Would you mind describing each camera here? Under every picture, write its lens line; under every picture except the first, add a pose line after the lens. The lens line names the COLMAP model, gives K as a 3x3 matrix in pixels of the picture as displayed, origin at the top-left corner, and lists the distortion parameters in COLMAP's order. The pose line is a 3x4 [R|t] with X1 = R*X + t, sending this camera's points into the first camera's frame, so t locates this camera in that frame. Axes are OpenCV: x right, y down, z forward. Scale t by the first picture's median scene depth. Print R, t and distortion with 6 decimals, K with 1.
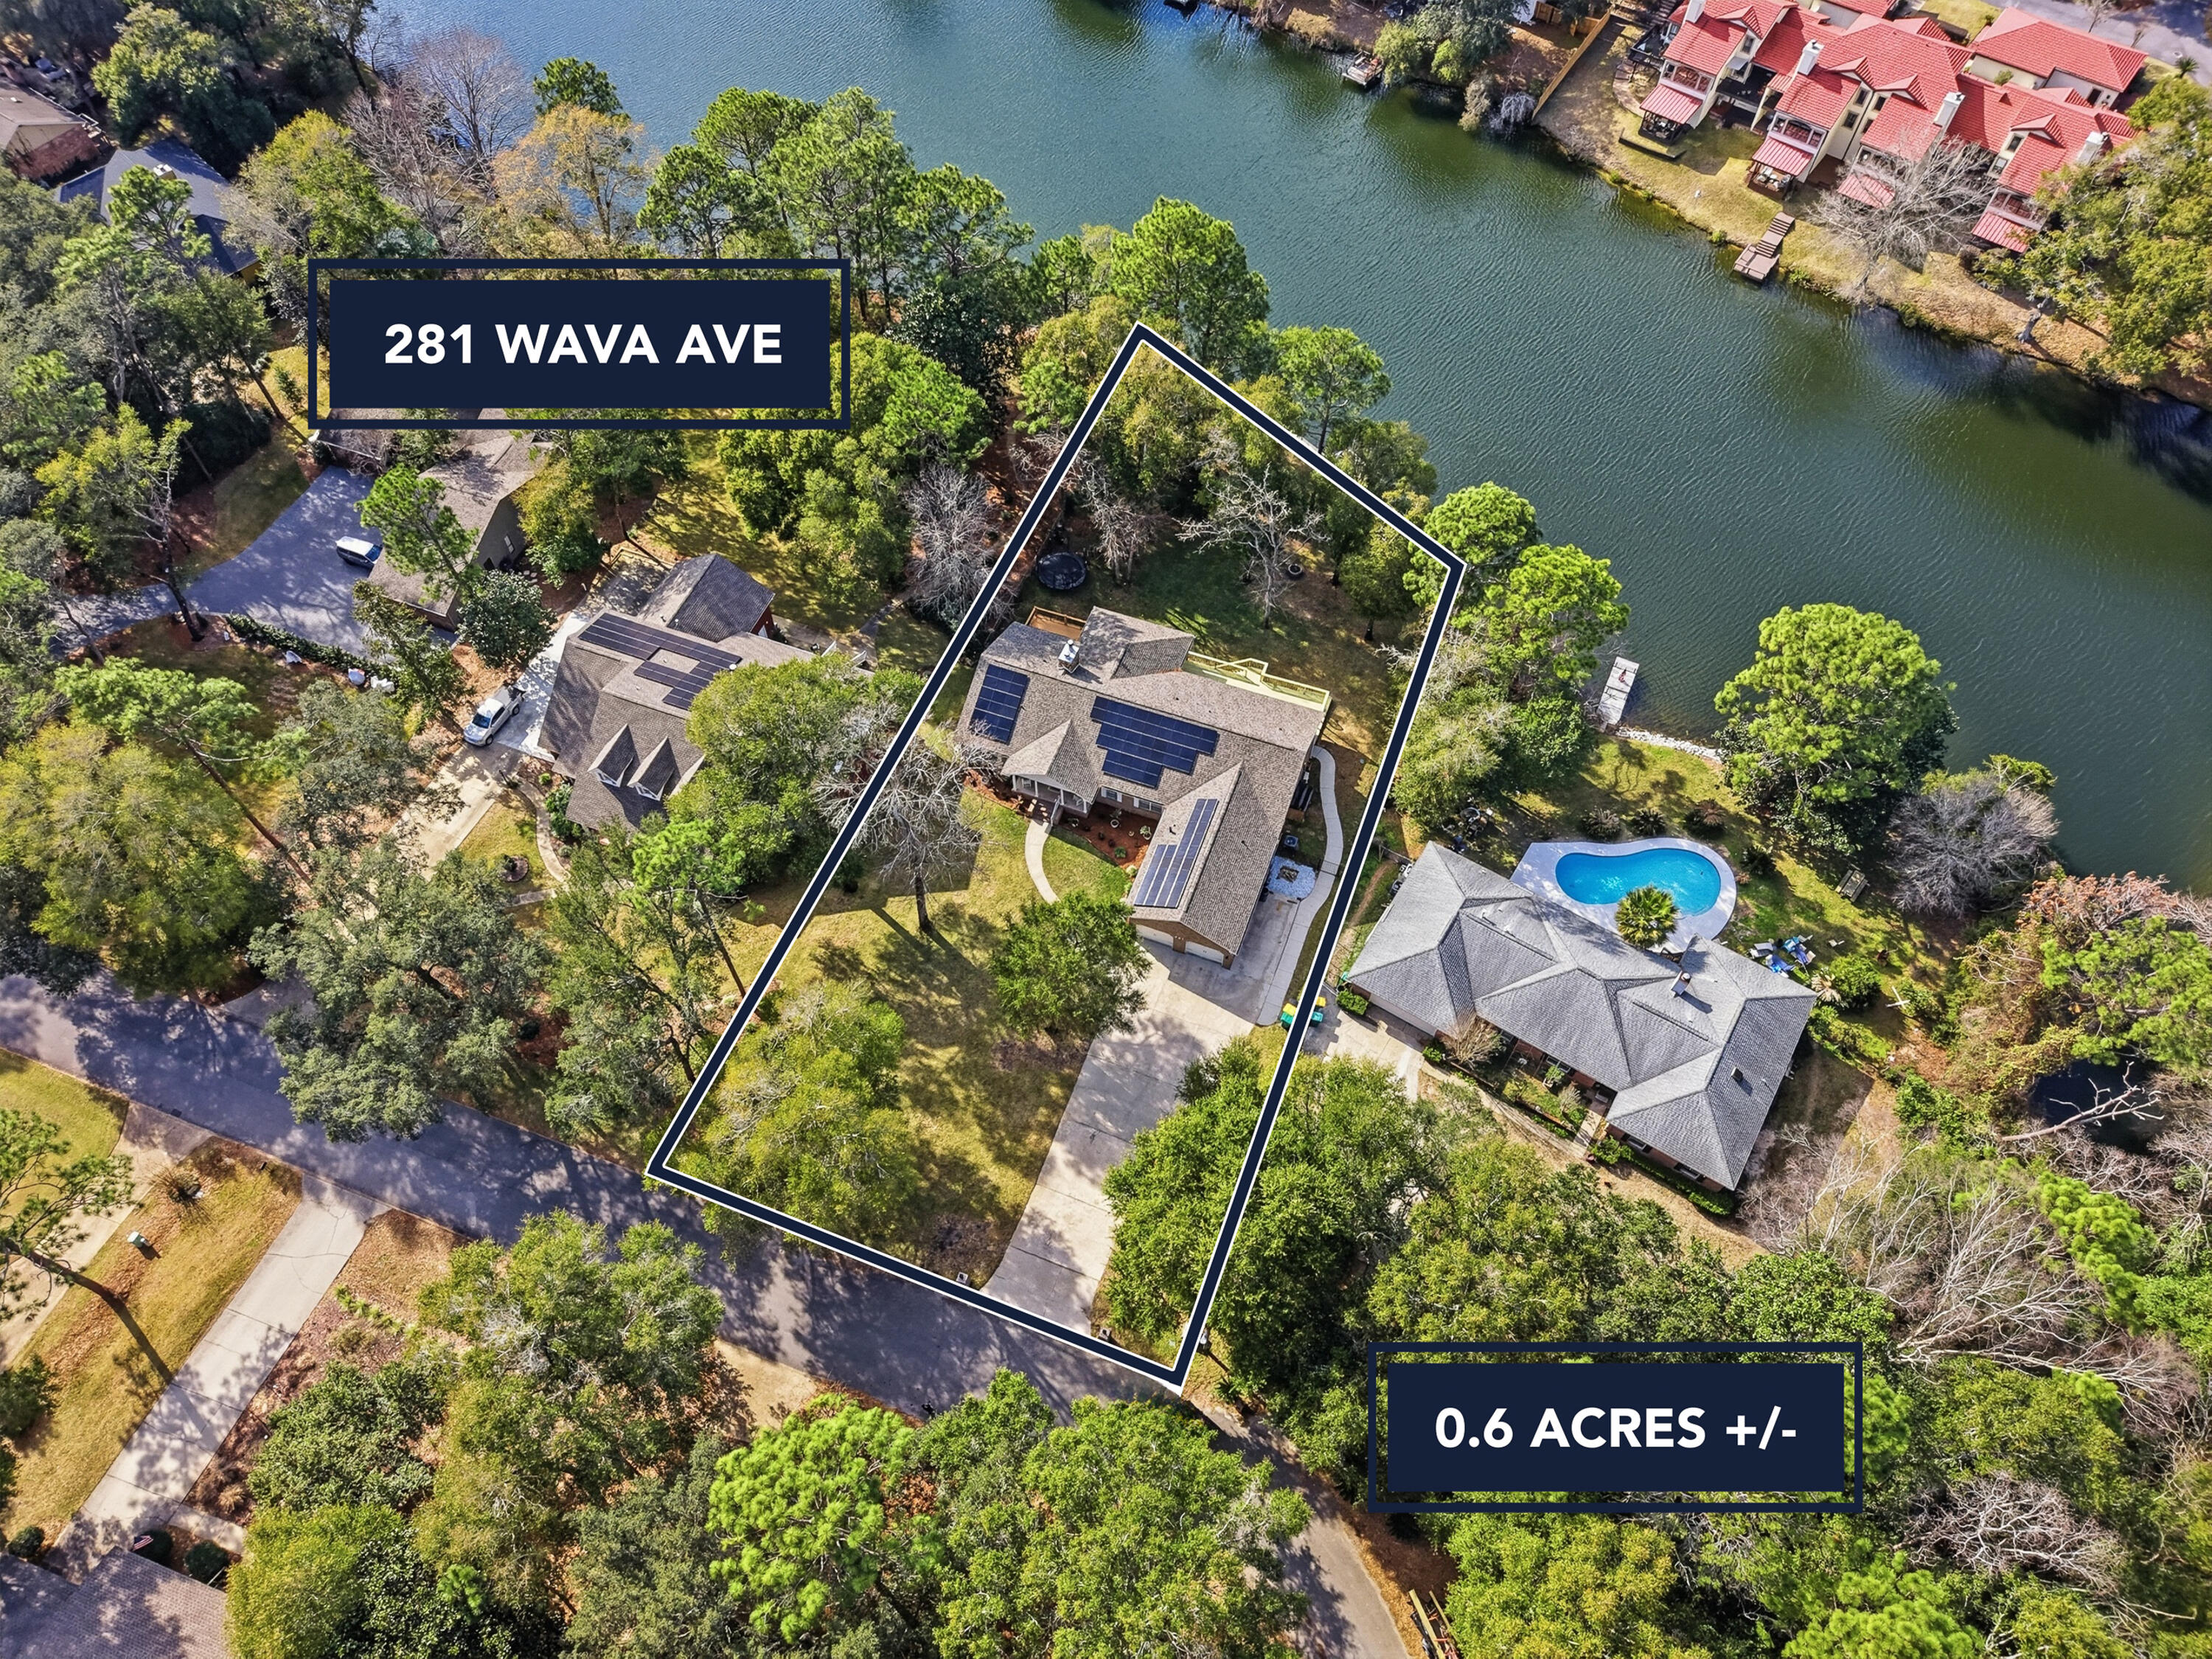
lens RADIAL K [[1517.4, 0, 1104.5], [0, 1517.4, 829.7], [0, 0, 1]] dist [0.004034, -0.002968]
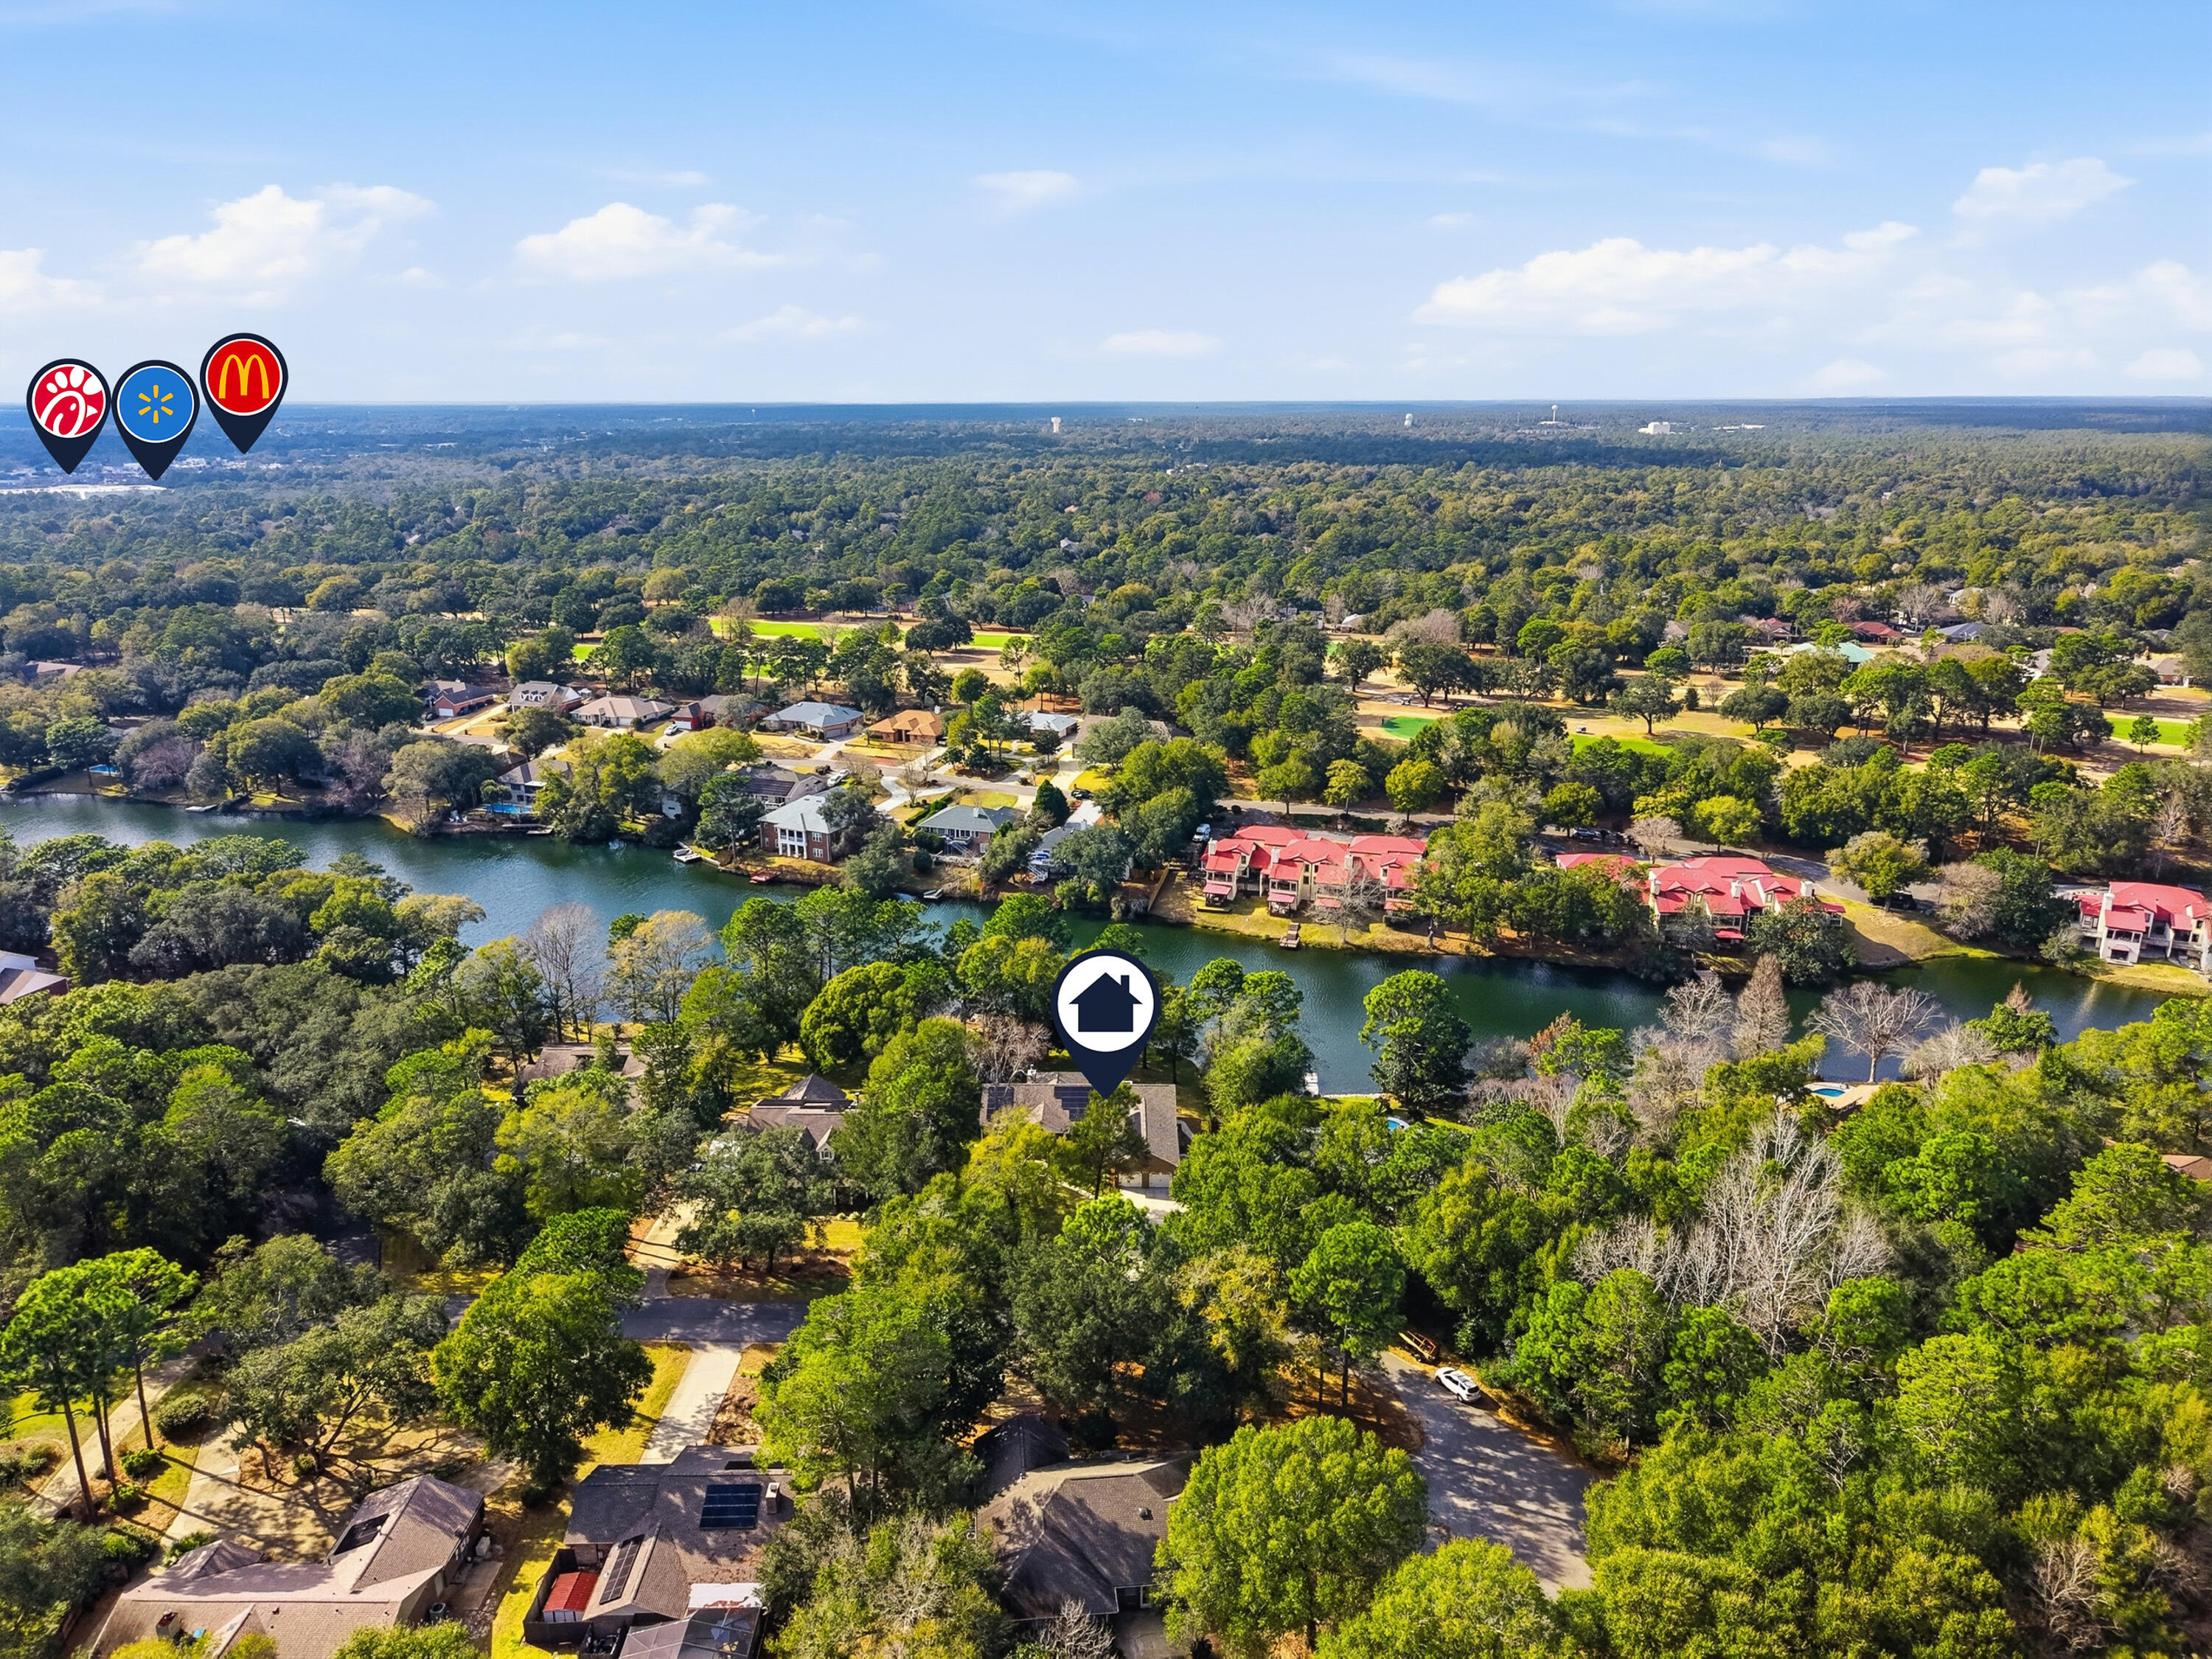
lens RADIAL K [[1517.4, 0, 1106.1], [0, 1517.4, 828.1], [0, 0, 1]] dist [0.004034, -0.002968]
pose [[0.937273, -0.092758, 0.336029, -0.383944], [0.295995, 0.720948, -0.626594, 0.610566], [-0.184138, 0.686753, 0.703181, -0.350224]]
